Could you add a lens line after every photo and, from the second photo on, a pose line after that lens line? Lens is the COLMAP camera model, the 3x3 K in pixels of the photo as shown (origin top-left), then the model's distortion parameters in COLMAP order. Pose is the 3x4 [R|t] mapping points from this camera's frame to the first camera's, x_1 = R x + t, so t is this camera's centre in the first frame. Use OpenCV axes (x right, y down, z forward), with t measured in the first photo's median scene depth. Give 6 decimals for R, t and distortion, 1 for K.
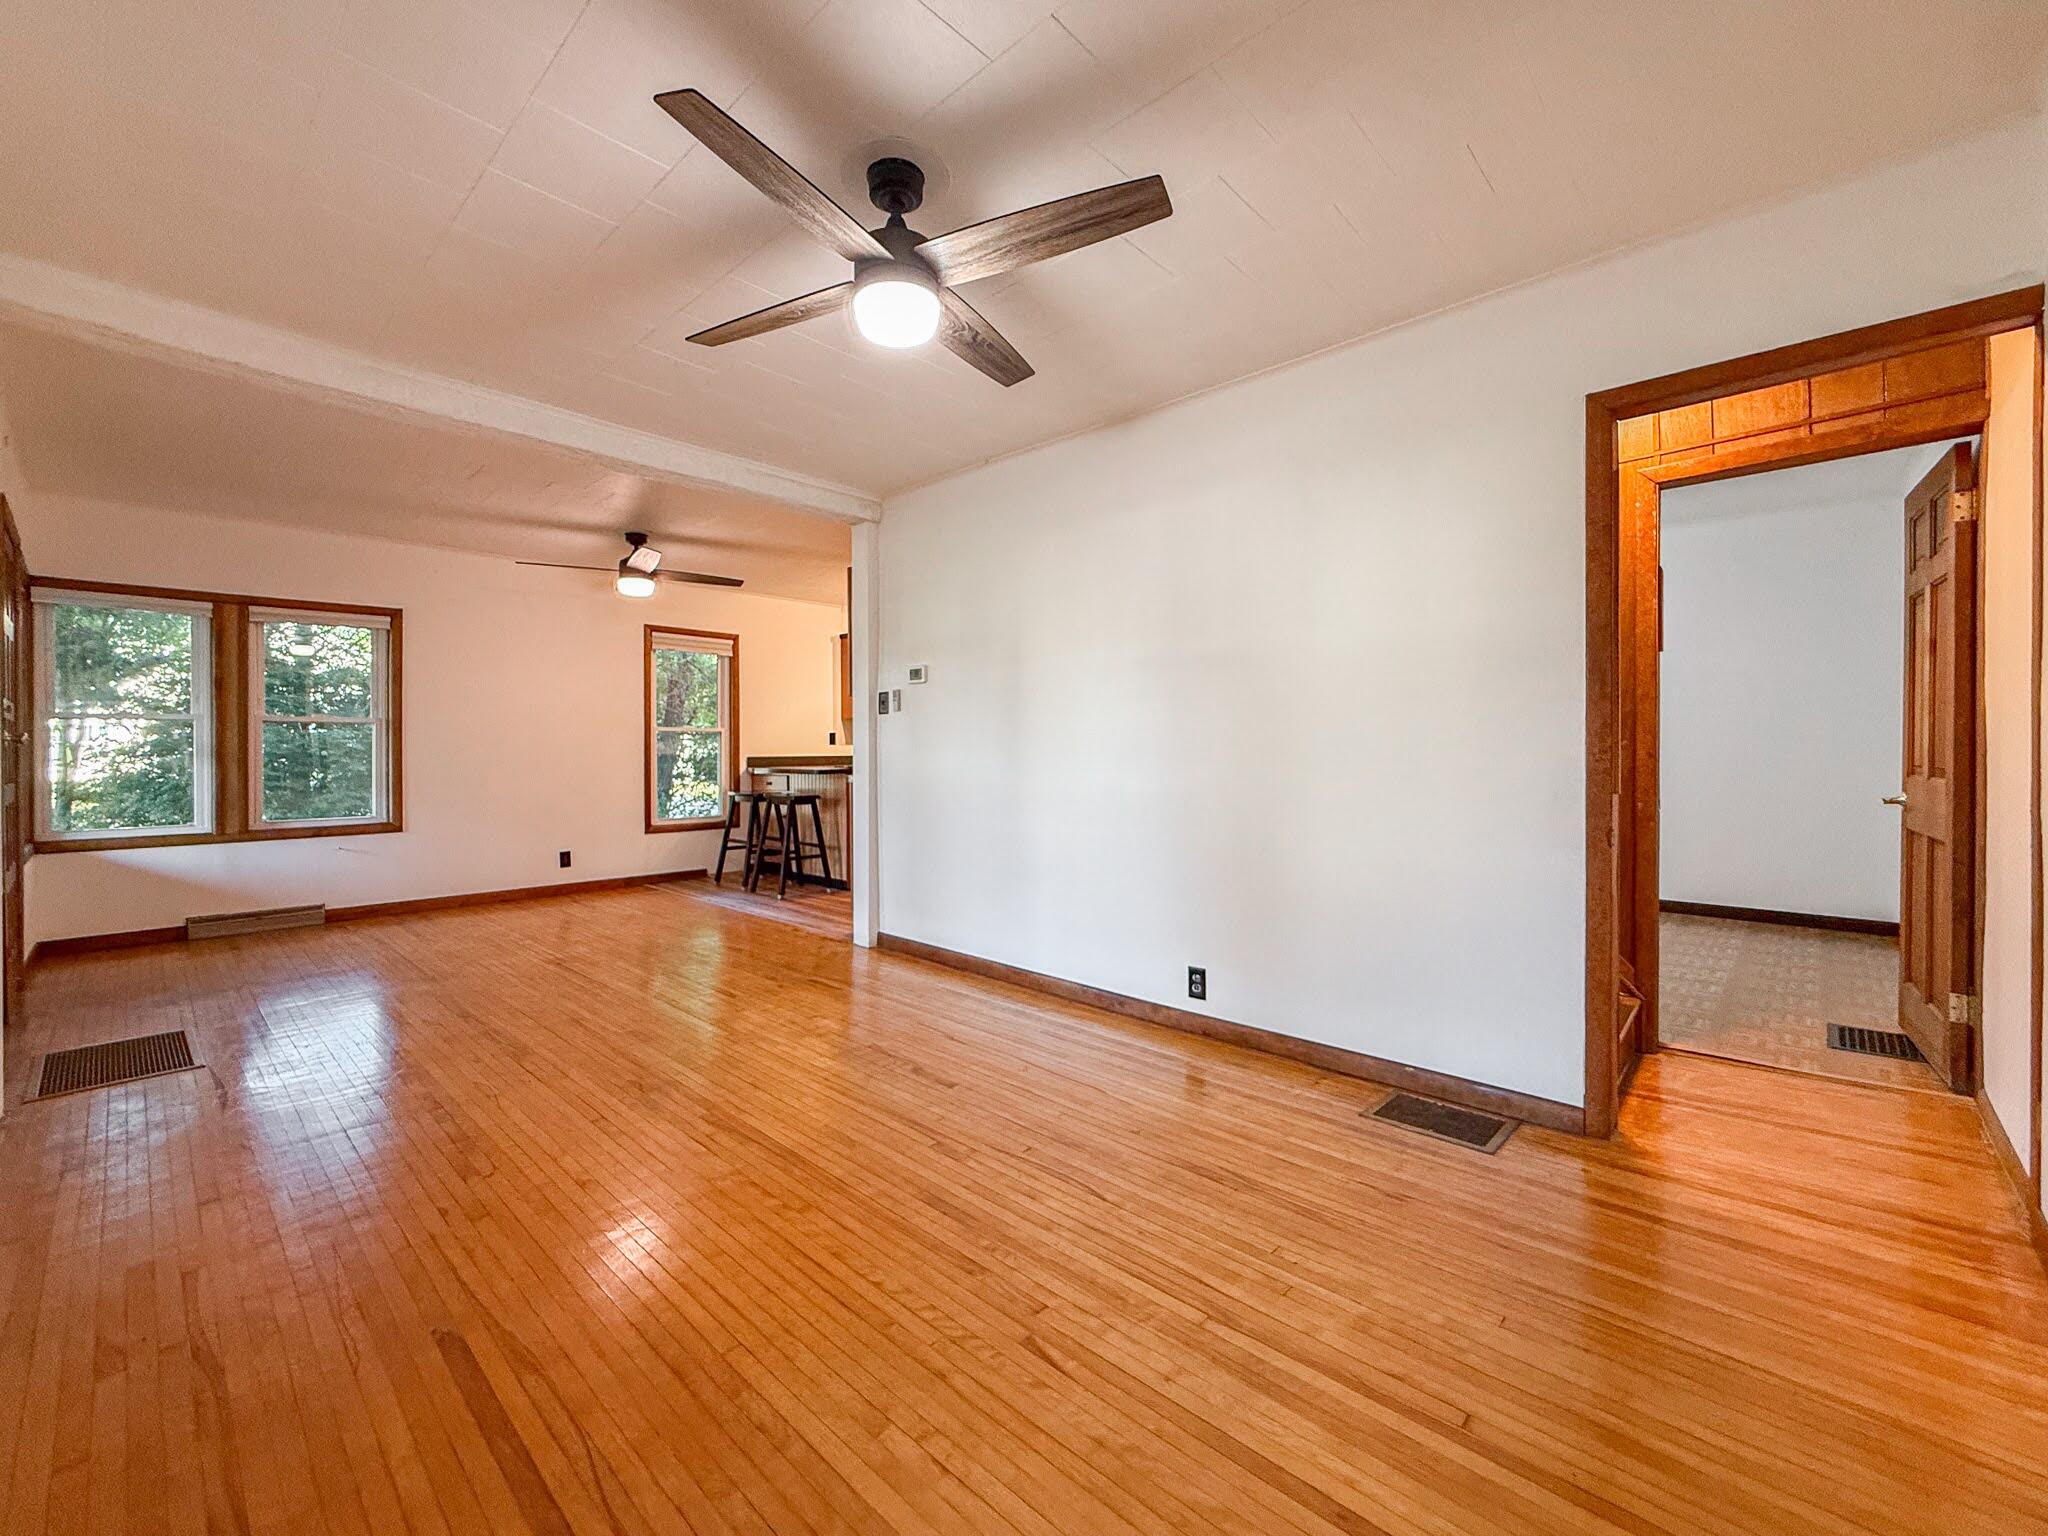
lens RADIAL K [[834.4, 0, 1012.5], [0, 834.4, 763.8], [0, 0, 1]] dist [-0.001267, -0.000081]
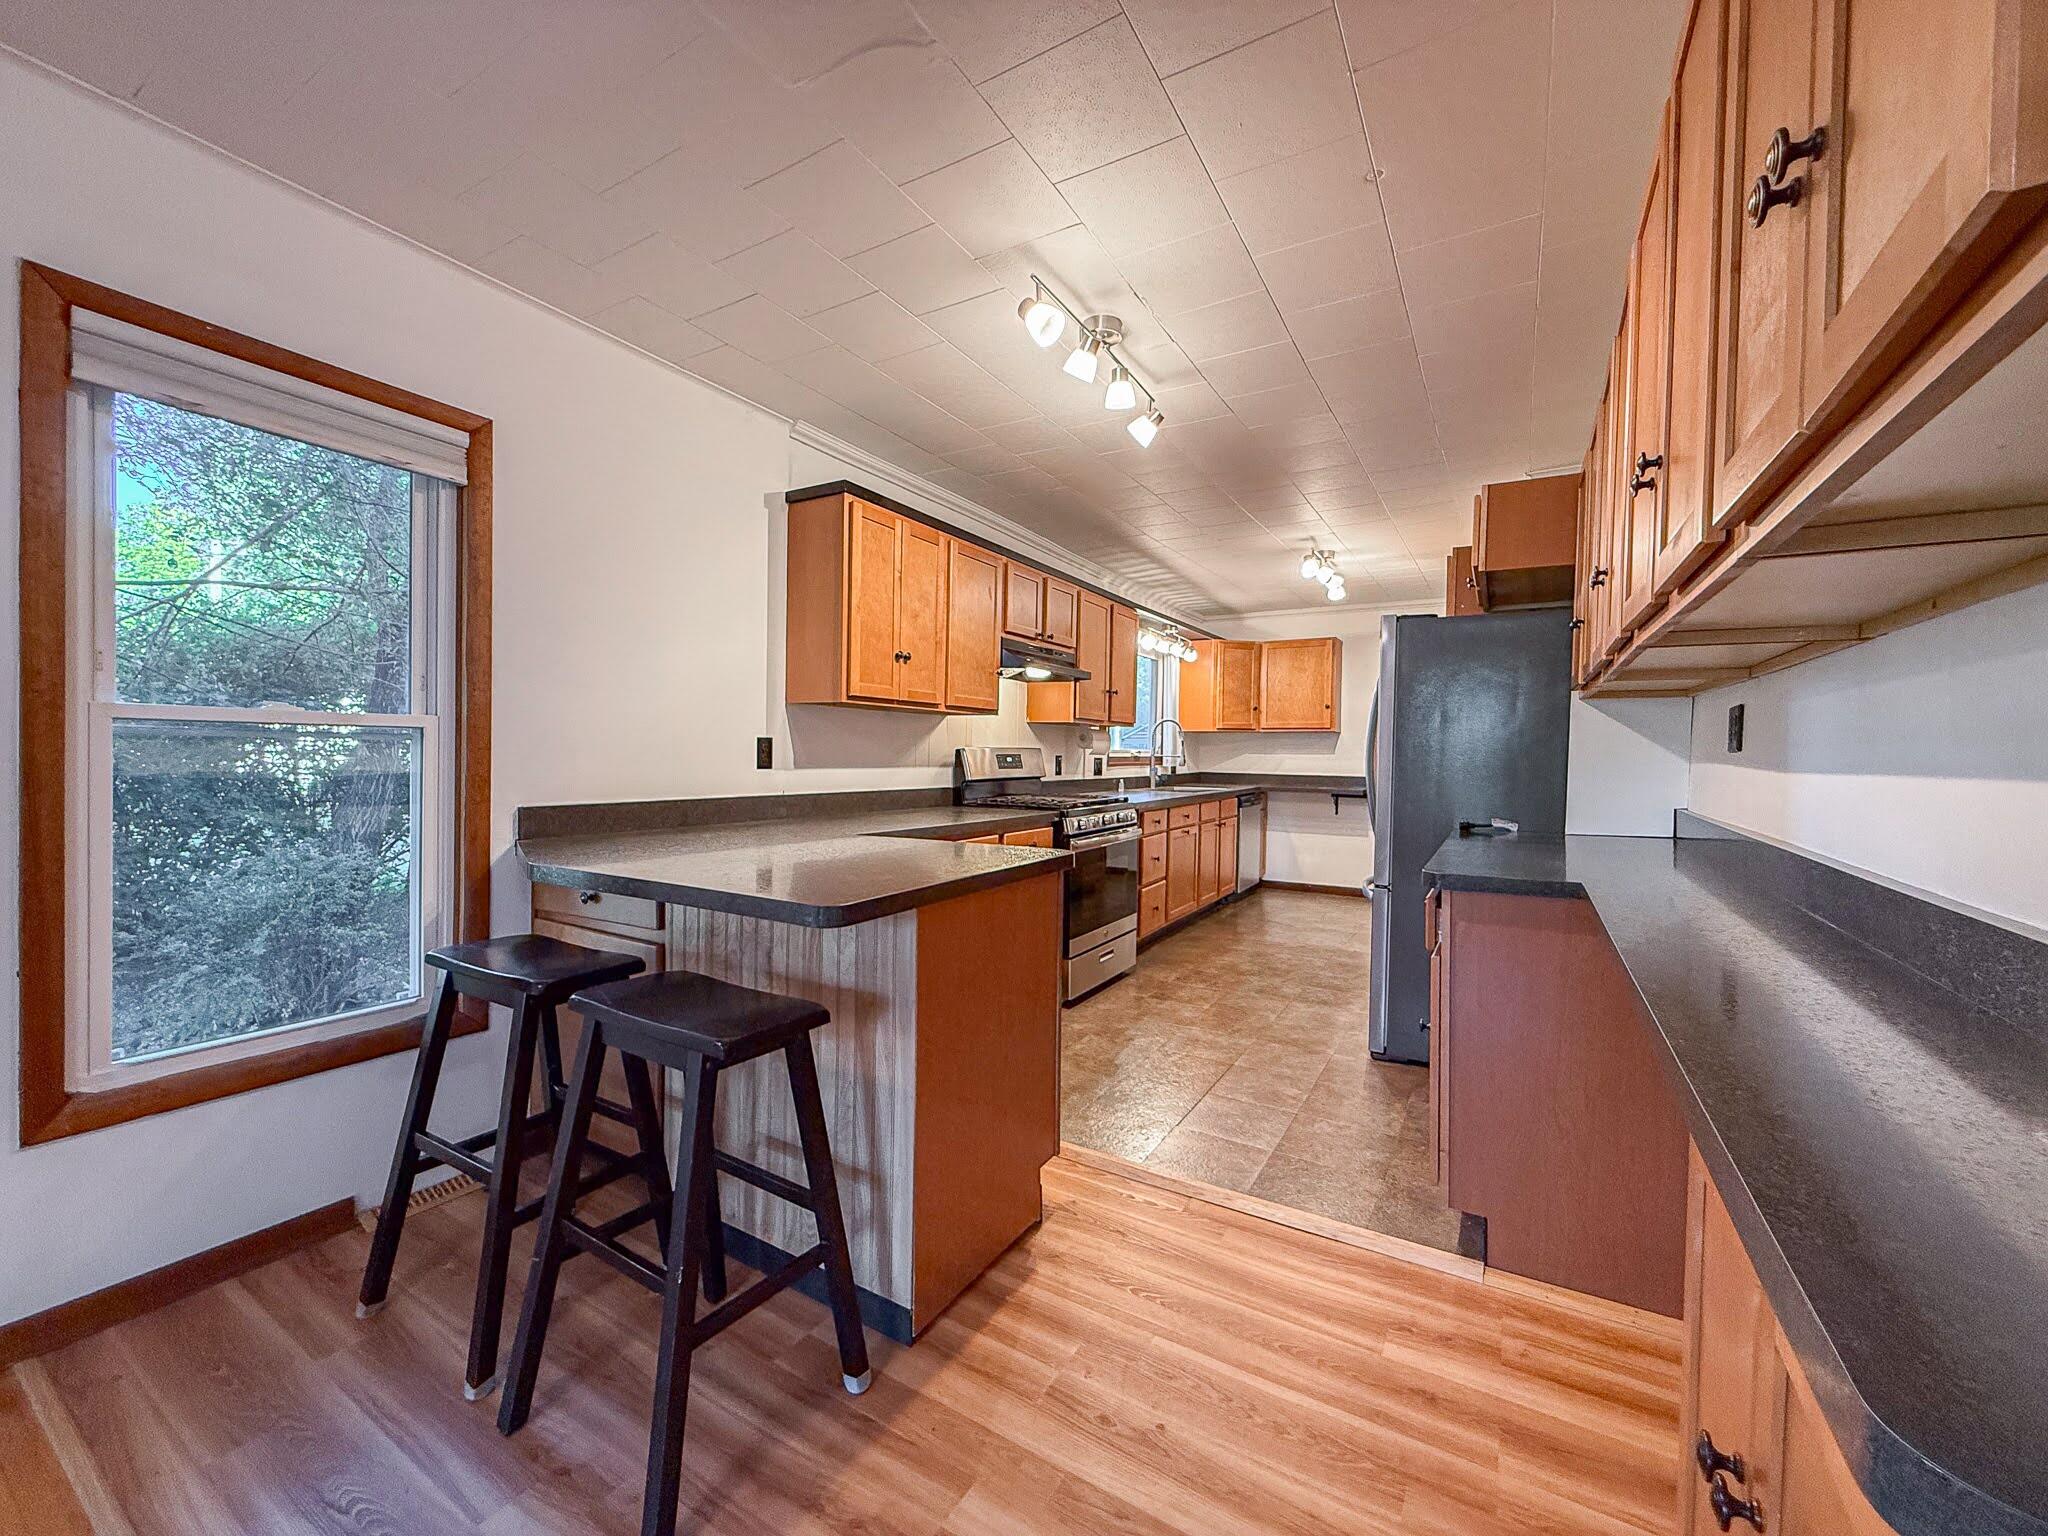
lens RADIAL K [[813.1, 0, 1016.1], [0, 813.1, 772.5], [0, 0, 1]] dist [-0.000646, 0.000090]
pose [[0.977030, 0.017299, 0.212397, -0.201258], [-0.019292, 0.999787, 0.007313, -0.028659], [-0.212225, -0.011243, 0.977156, 0.669480]]
